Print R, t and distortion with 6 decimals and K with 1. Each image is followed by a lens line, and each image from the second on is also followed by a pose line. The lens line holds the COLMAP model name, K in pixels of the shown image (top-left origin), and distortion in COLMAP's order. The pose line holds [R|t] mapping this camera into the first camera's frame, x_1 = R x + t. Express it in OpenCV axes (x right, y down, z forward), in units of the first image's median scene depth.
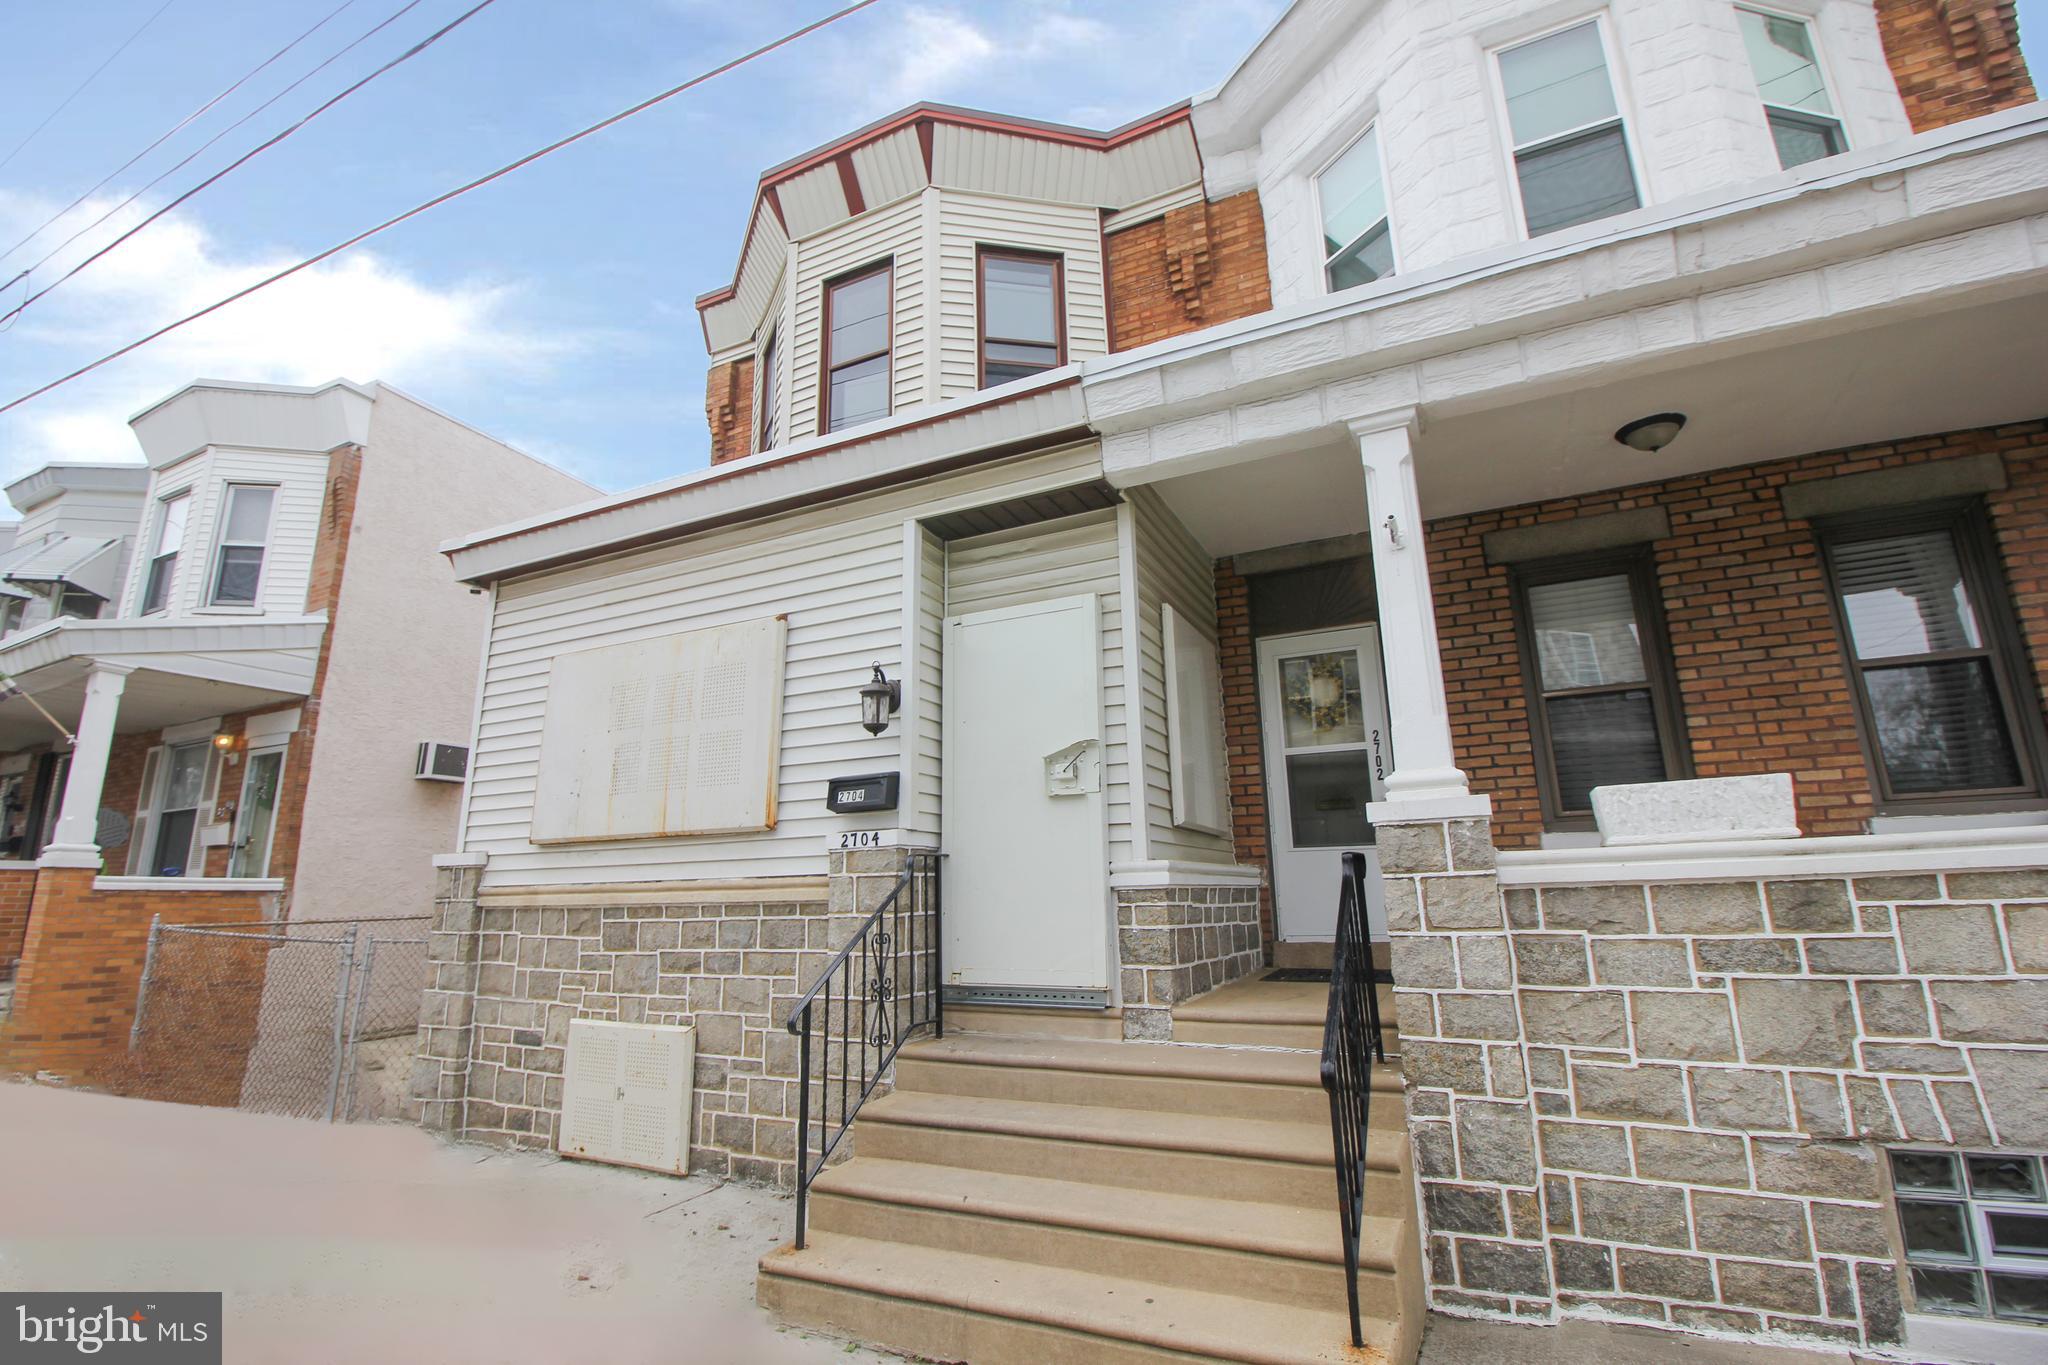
lens RADIAL K [[945.9, 0, 1021.9], [0, 945.9, 659.4], [0, 0, 1]] dist [-0.001579, -0.012846]
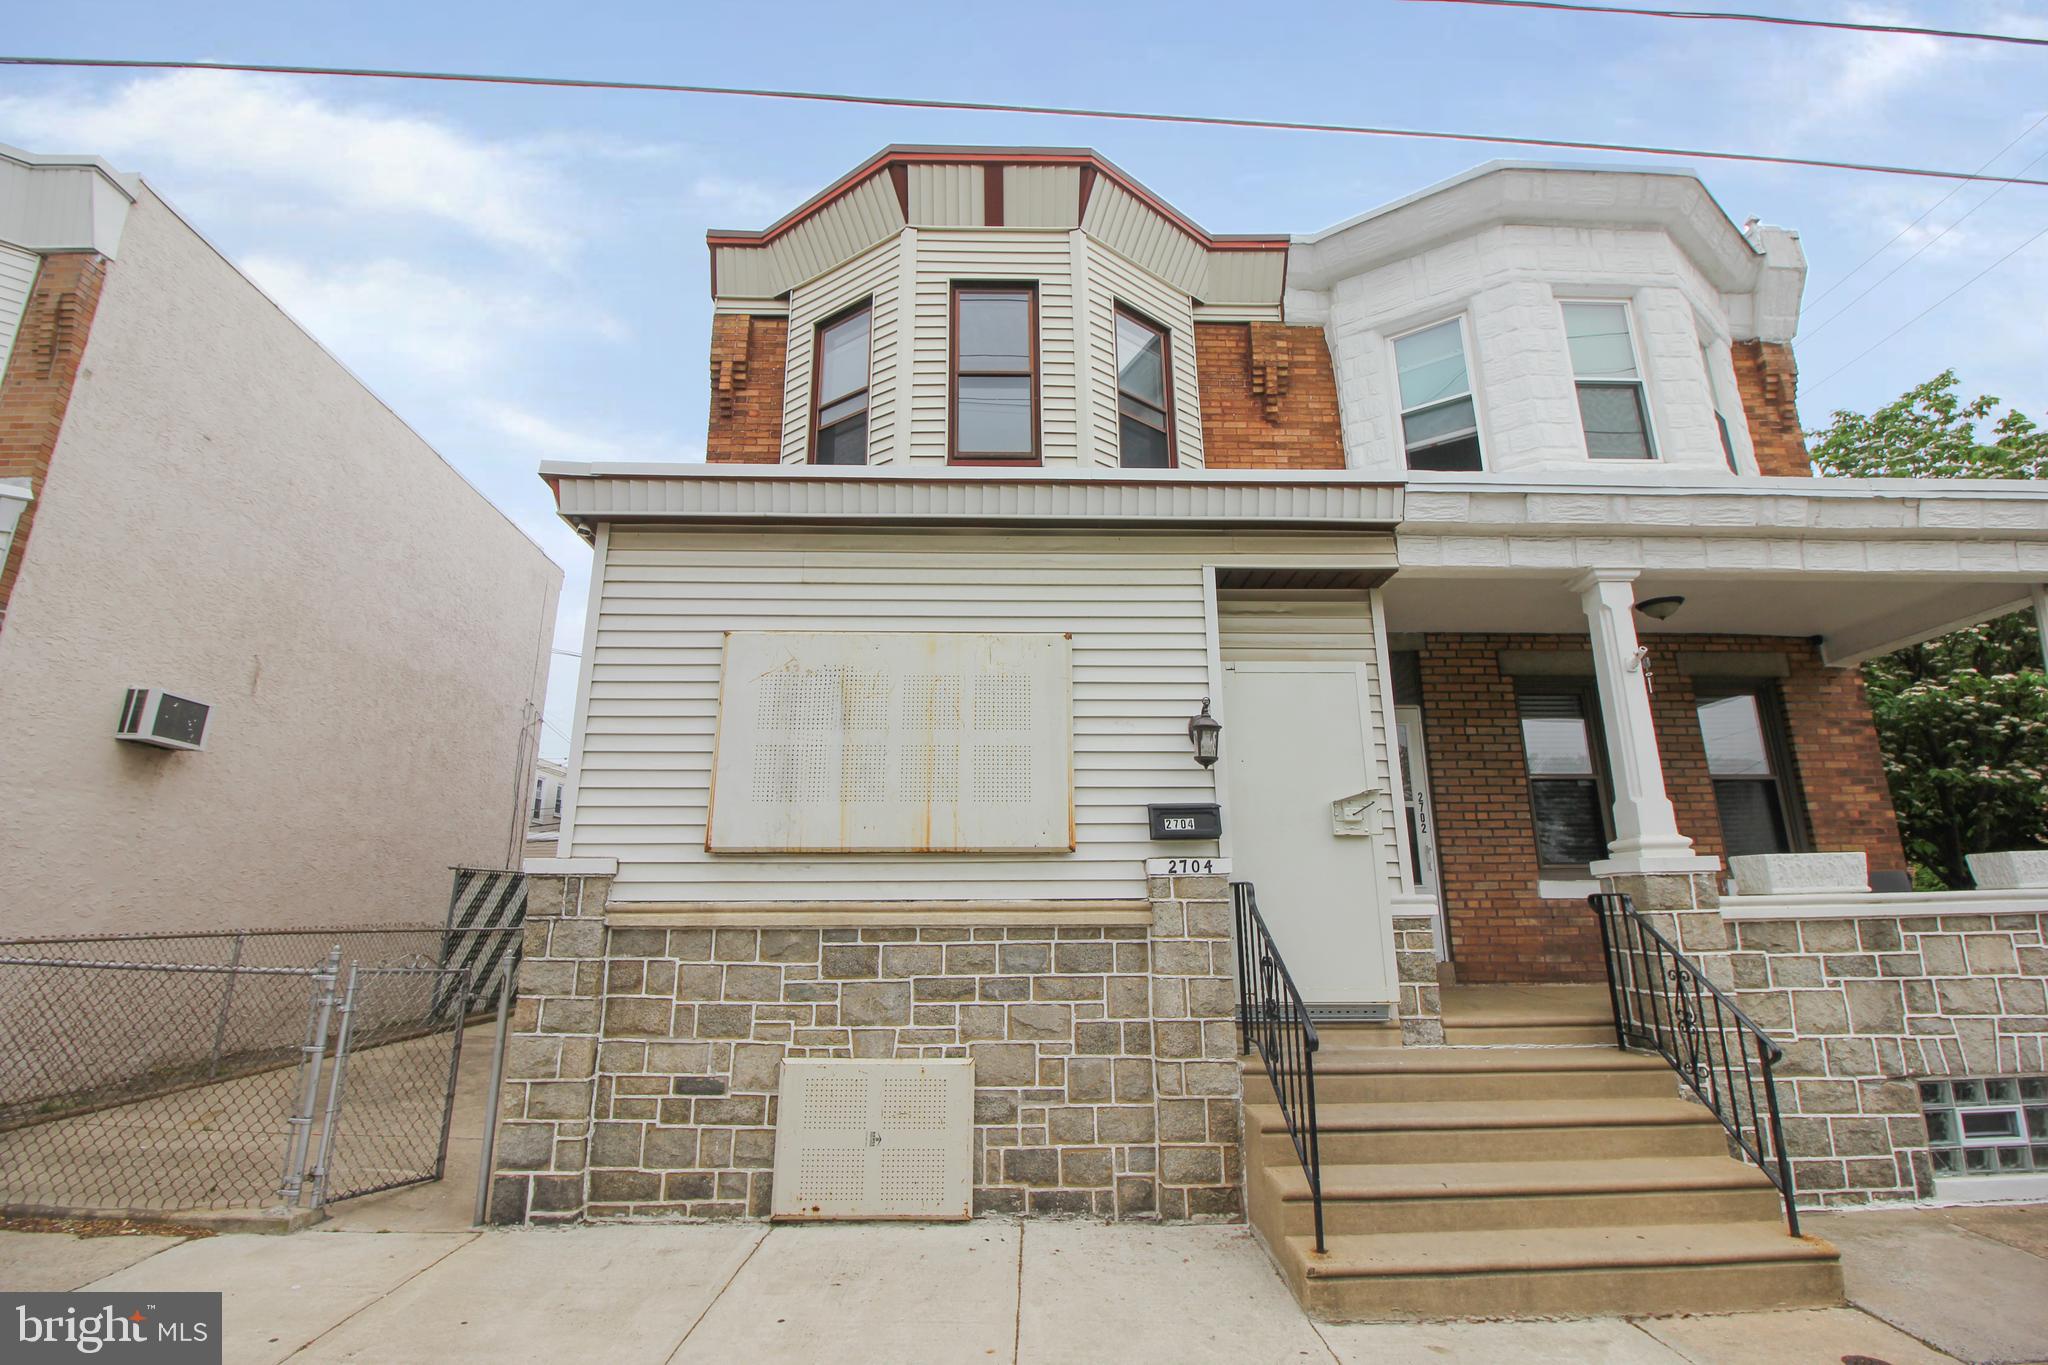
lens RADIAL K [[945.9, 0, 1021.9], [0, 945.9, 659.4], [0, 0, 1]] dist [-0.001579, -0.012846]
pose [[0.880917, 0.139141, 0.452355, -0.811409], [-0.128259, 0.990225, -0.054815, 0.043774], [-0.455560, -0.009731, 0.890152, 0.151935]]
